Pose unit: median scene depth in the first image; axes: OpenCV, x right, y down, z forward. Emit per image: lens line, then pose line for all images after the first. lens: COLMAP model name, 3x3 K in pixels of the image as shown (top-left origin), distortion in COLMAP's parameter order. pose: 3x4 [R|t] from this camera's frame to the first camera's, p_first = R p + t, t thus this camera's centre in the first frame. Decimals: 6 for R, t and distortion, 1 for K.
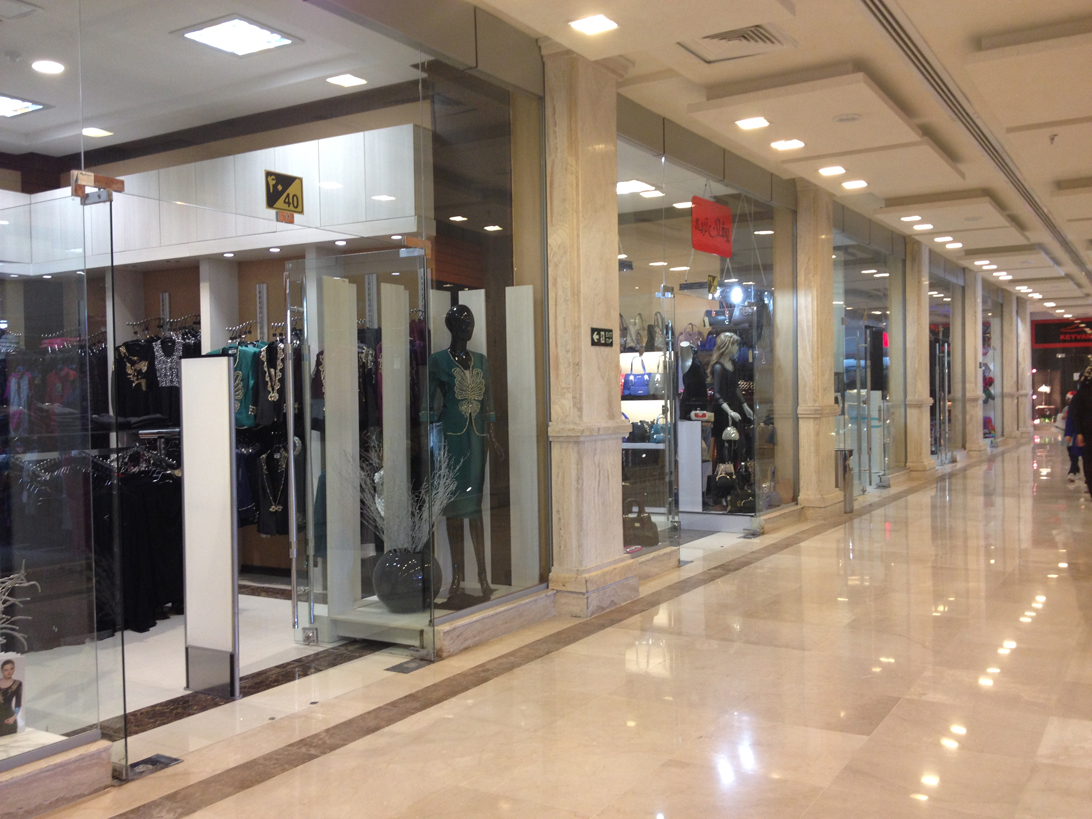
lens RADIAL K [[1028.4, 0, 546.0], [0, 1028.4, 409.5], [0, 0, 1]] dist [0.141717, -0.297676]
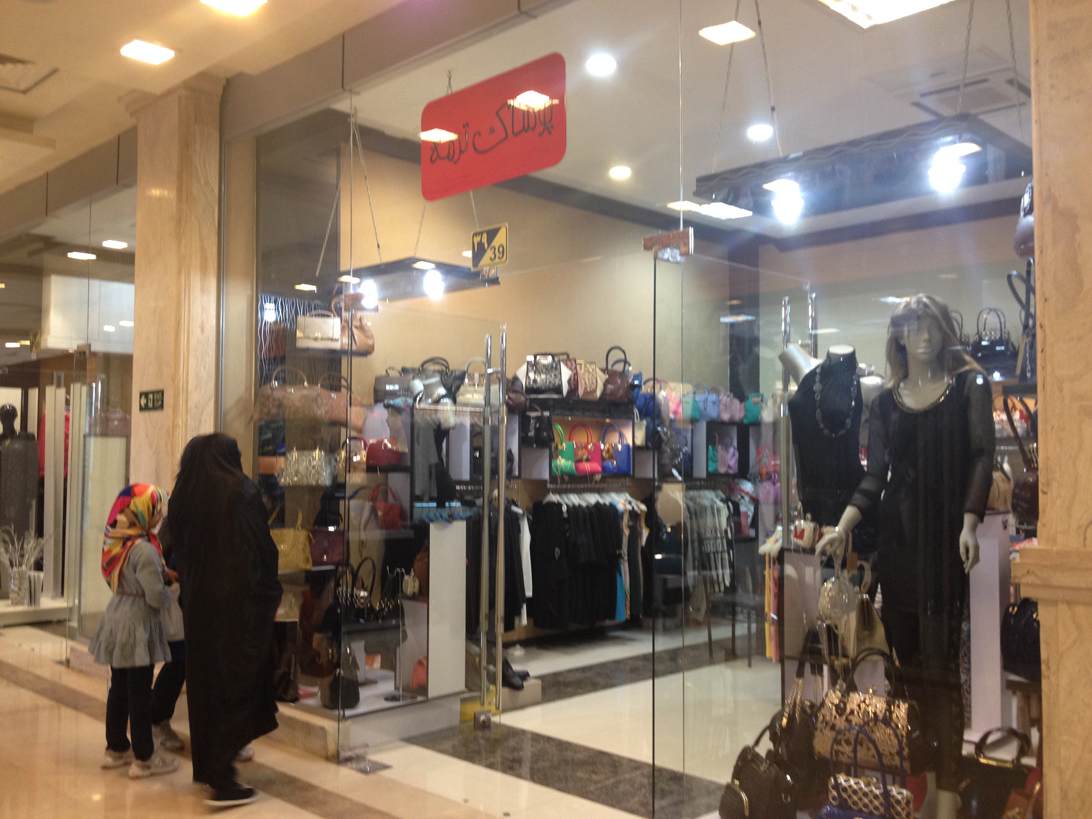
lens RADIAL K [[1028.4, 0, 546.0], [0, 1028.4, 409.5], [0, 0, 1]] dist [0.141717, -0.297676]
pose [[-0.233593, -0.025850, -0.971991, 0.851547], [-0.015774, 0.999616, -0.022794, -0.047532], [0.972207, 0.010007, -0.233911, 1.543214]]
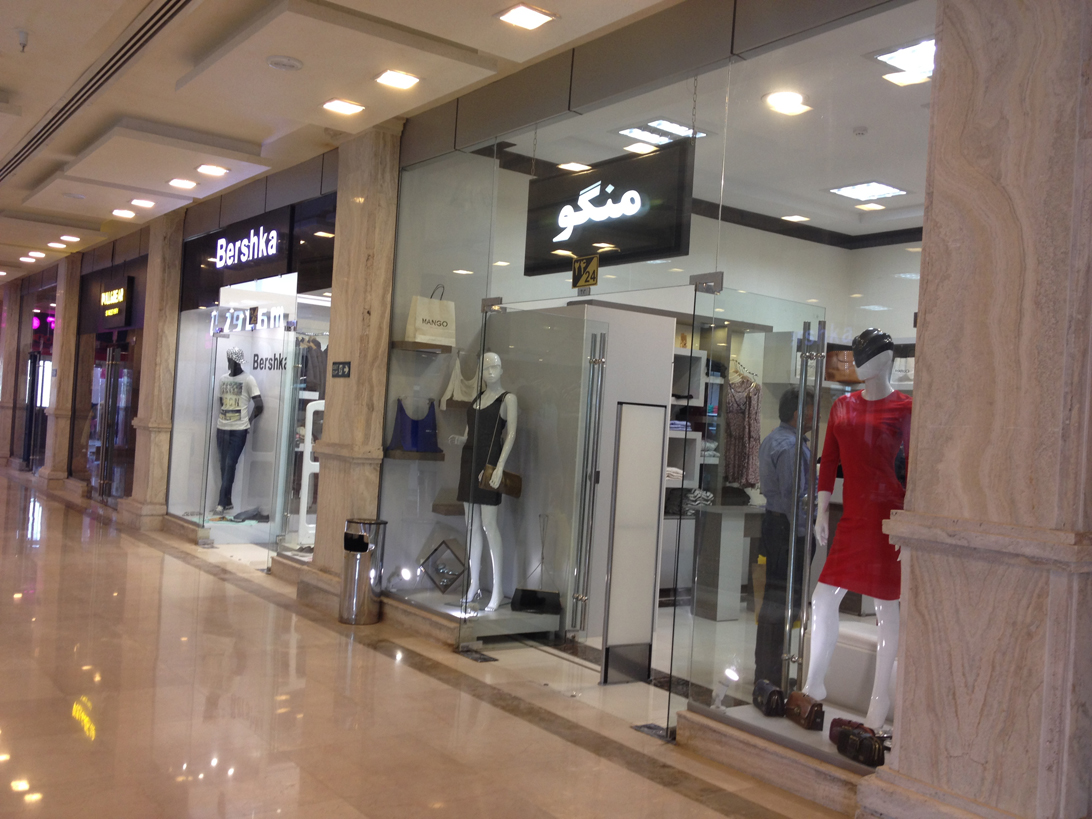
lens RADIAL K [[1028.4, 0, 546.0], [0, 1028.4, 409.5], [0, 0, 1]] dist [0.141717, -0.297676]
pose [[-0.396183, -0.013553, -0.918072, 0.982961], [-0.070384, 0.997397, 0.015650, -0.060206], [0.915470, 0.070818, -0.396105, 1.643599]]
